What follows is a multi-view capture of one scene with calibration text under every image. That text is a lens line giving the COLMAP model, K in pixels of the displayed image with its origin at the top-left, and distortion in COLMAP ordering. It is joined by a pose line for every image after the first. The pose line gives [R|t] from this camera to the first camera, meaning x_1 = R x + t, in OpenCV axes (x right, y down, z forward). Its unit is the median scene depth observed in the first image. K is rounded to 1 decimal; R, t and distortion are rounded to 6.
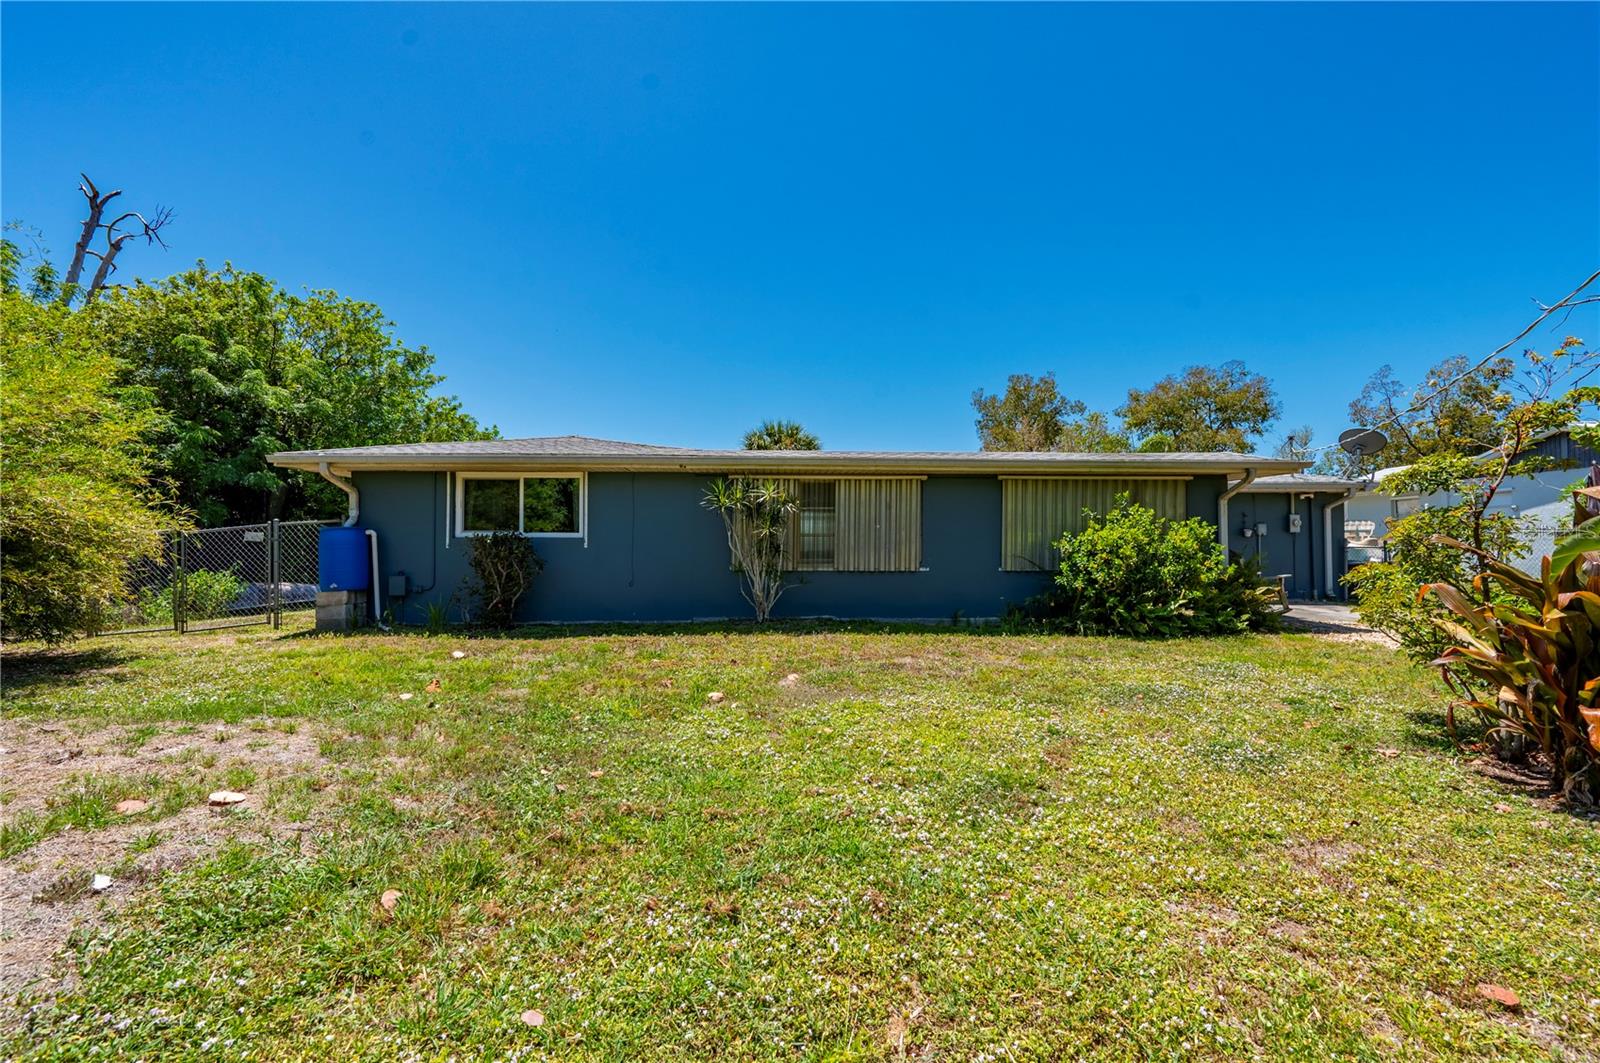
lens RADIAL K [[681.3, 0, 799.8], [0, 681.3, 532.7], [0, 0, 1]] dist [-0.000430, -0.000184]
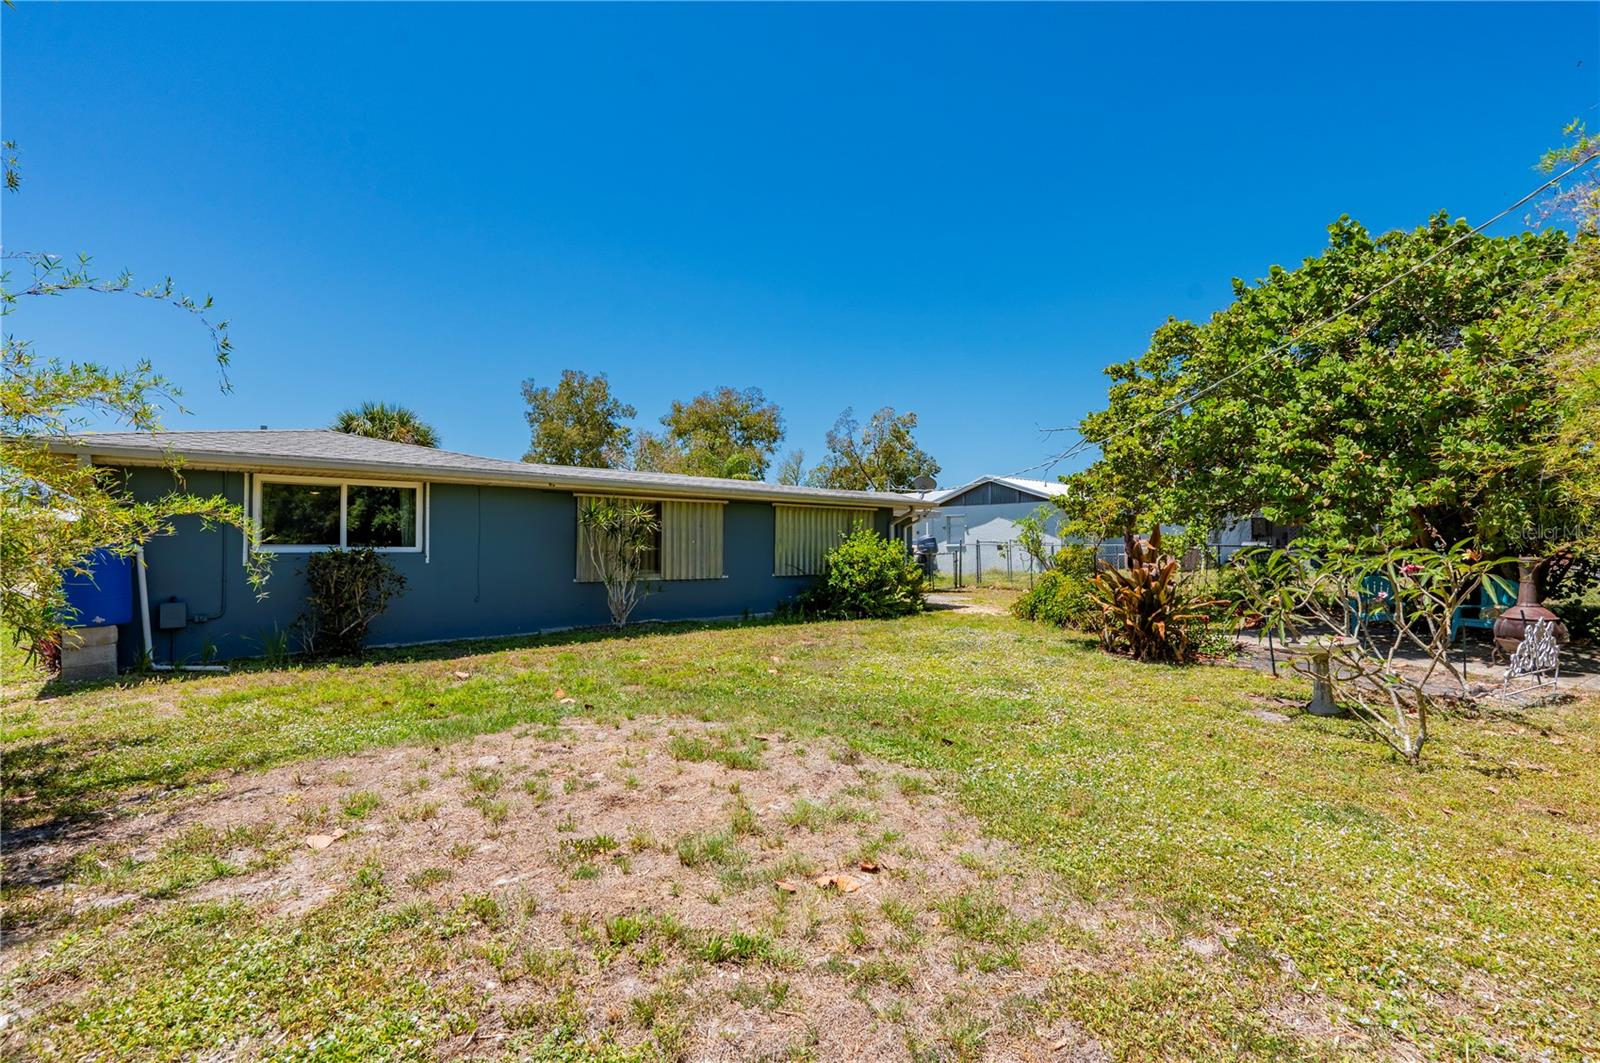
lens RADIAL K [[741.5, 0, 800.4], [0, 741.5, 537.7], [0, 0, 1]] dist [0.003449, 0.000147]
pose [[0.766930, 0.007696, 0.641685, -0.569377], [-0.014905, 0.999872, 0.005822, -0.026110], [-0.641558, -0.014029, 0.766947, -0.113010]]
